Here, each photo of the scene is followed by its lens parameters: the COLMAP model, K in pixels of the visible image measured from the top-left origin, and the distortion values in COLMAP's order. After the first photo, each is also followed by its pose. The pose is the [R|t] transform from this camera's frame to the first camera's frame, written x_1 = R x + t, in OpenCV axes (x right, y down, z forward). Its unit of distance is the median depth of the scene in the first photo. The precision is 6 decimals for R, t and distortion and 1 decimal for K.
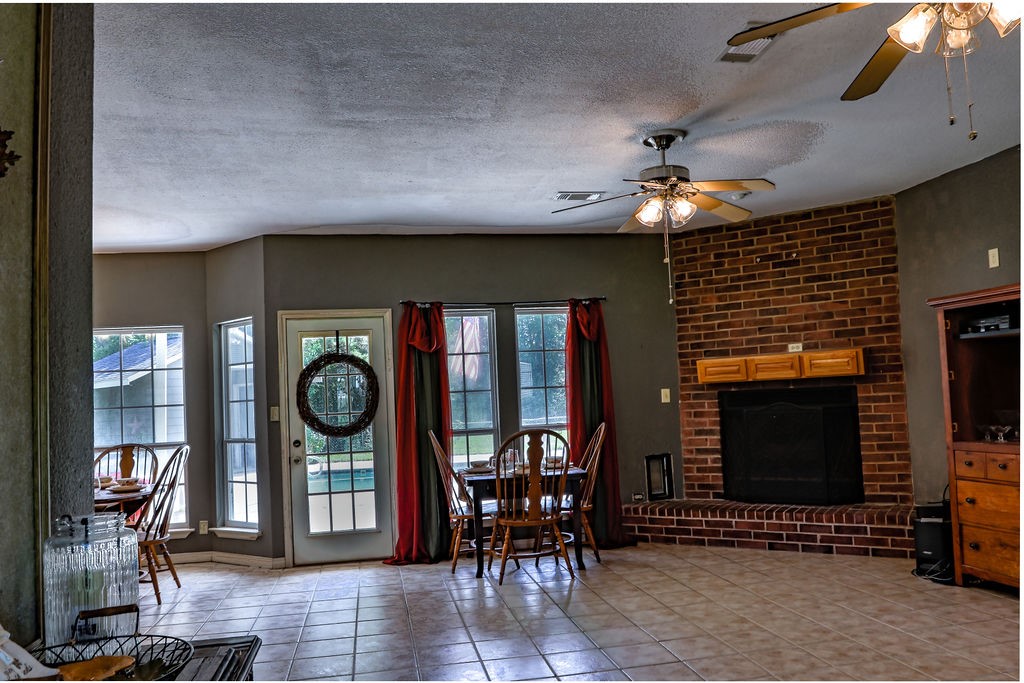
lens RADIAL K [[760.2, 0, 512.0], [0, 760.2, 341.5], [0, 0, 1]] dist [-0.058519, 0.003784]
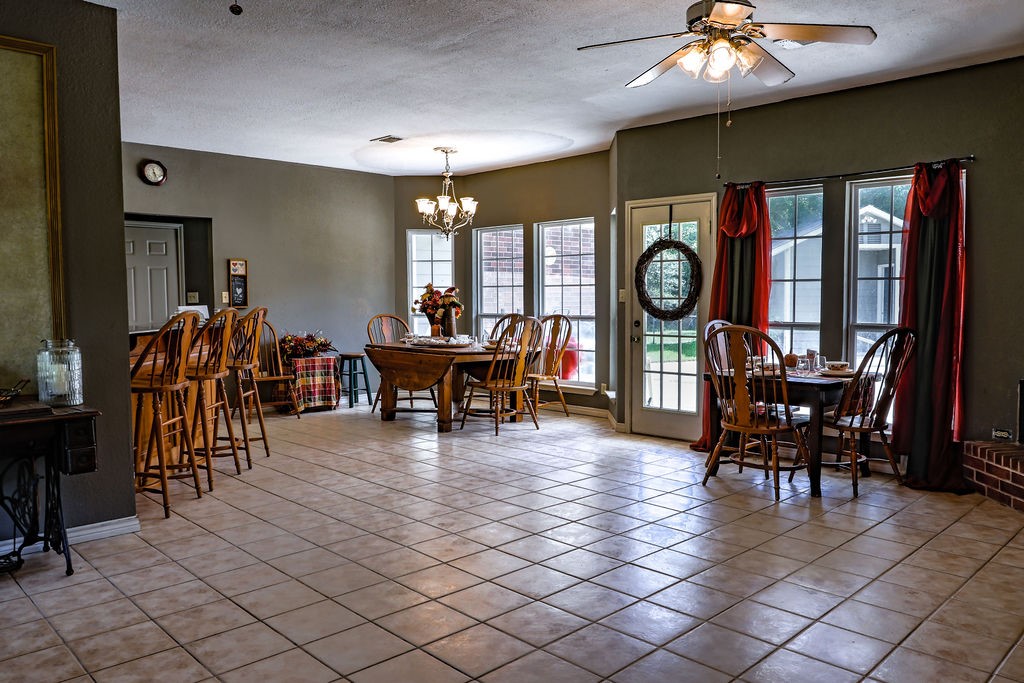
lens RADIAL K [[760.2, 0, 512.0], [0, 760.2, 341.5], [0, 0, 1]] dist [-0.058519, 0.003784]
pose [[0.543865, 0.095879, -0.833677, 0.528112], [0.041054, 0.989222, 0.140551, -0.001185], [0.838168, -0.110667, 0.534067, 0.257219]]
